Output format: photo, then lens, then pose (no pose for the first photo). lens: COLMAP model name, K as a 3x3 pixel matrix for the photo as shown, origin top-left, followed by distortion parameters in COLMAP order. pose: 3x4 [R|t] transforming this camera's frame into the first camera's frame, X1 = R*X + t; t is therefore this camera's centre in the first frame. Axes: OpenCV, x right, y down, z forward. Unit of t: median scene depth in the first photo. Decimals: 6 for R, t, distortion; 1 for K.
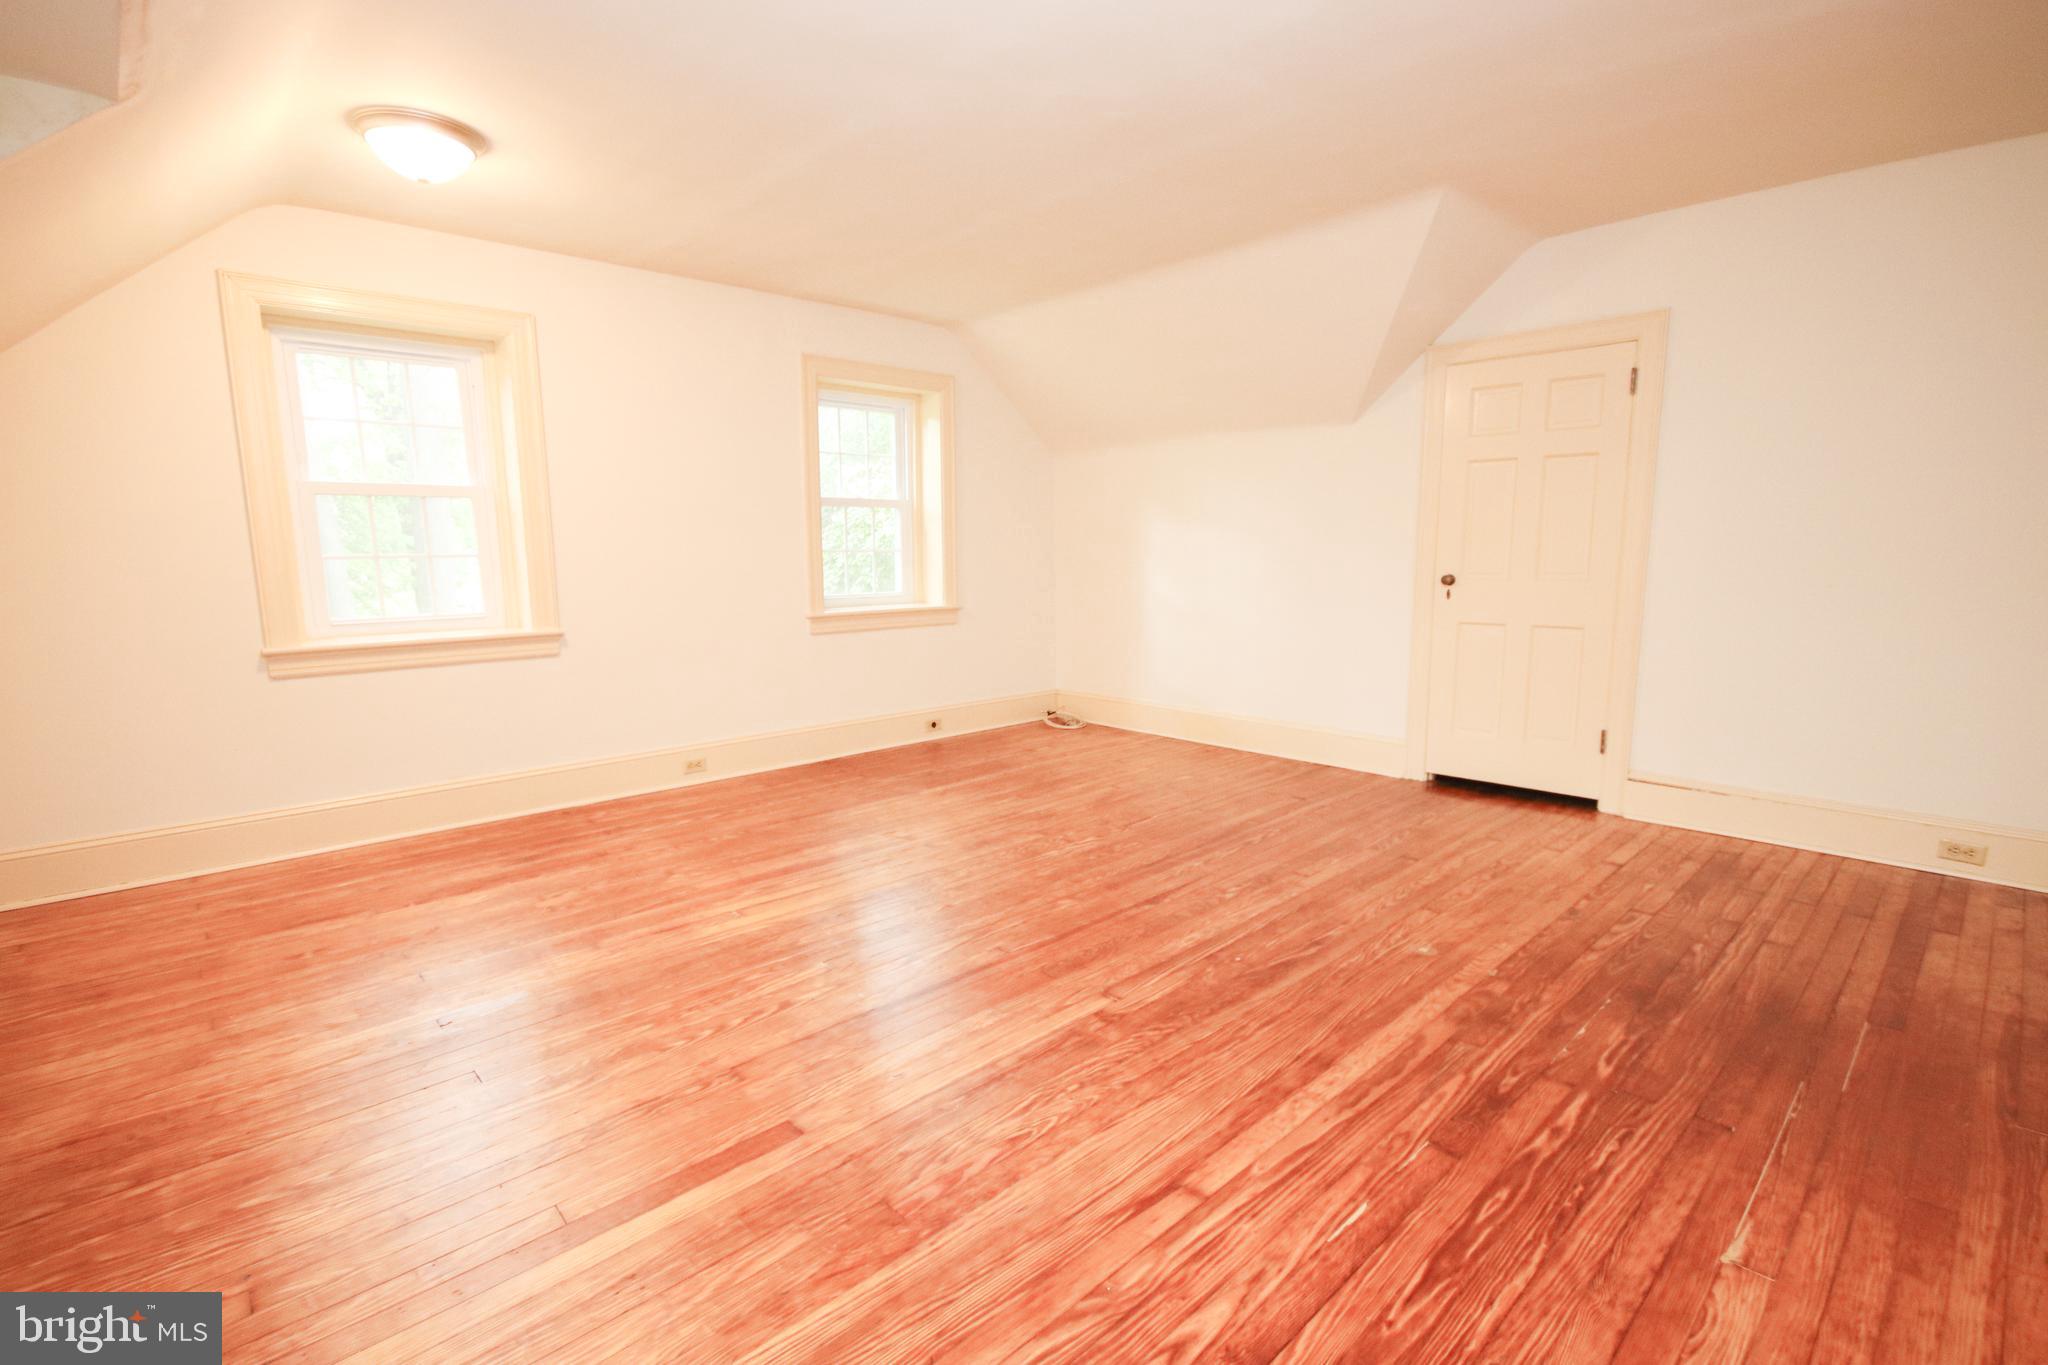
lens RADIAL K [[945.7, 0, 1020.4], [0, 945.7, 680.0], [0, 0, 1]] dist [0.006700, -0.012593]
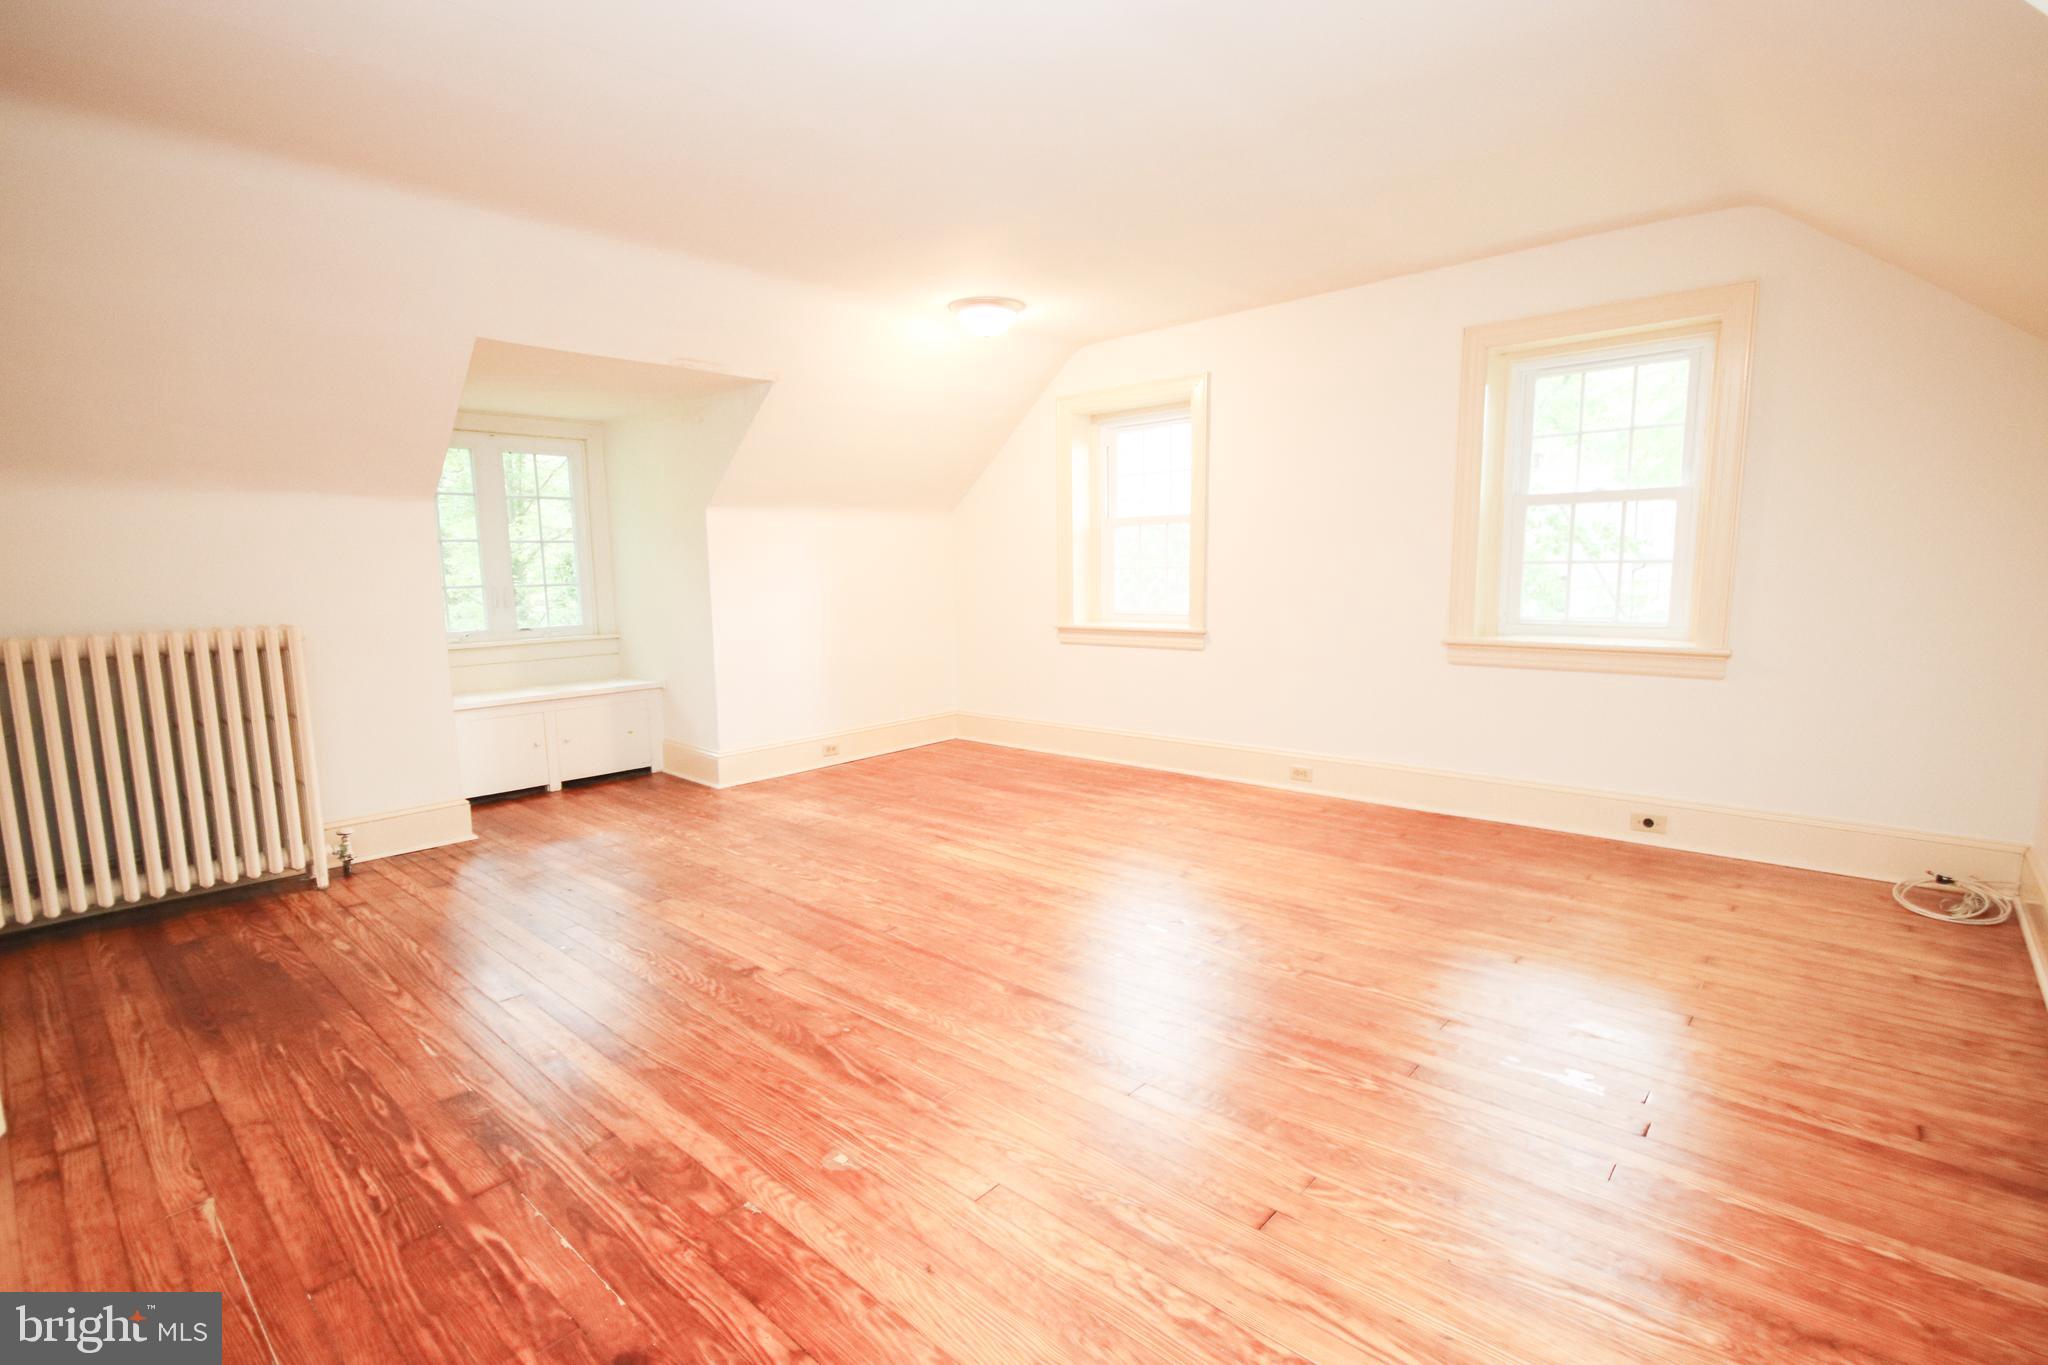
lens RADIAL K [[945.7, 0, 1038.2], [0, 945.7, 682.6], [0, 0, 1]] dist [0.006700, -0.012593]
pose [[0.095362, 0.131842, -0.986673, 1.455666], [-0.121877, 0.985279, 0.119876, -0.219828], [0.987953, 0.108822, 0.110027, 1.381519]]
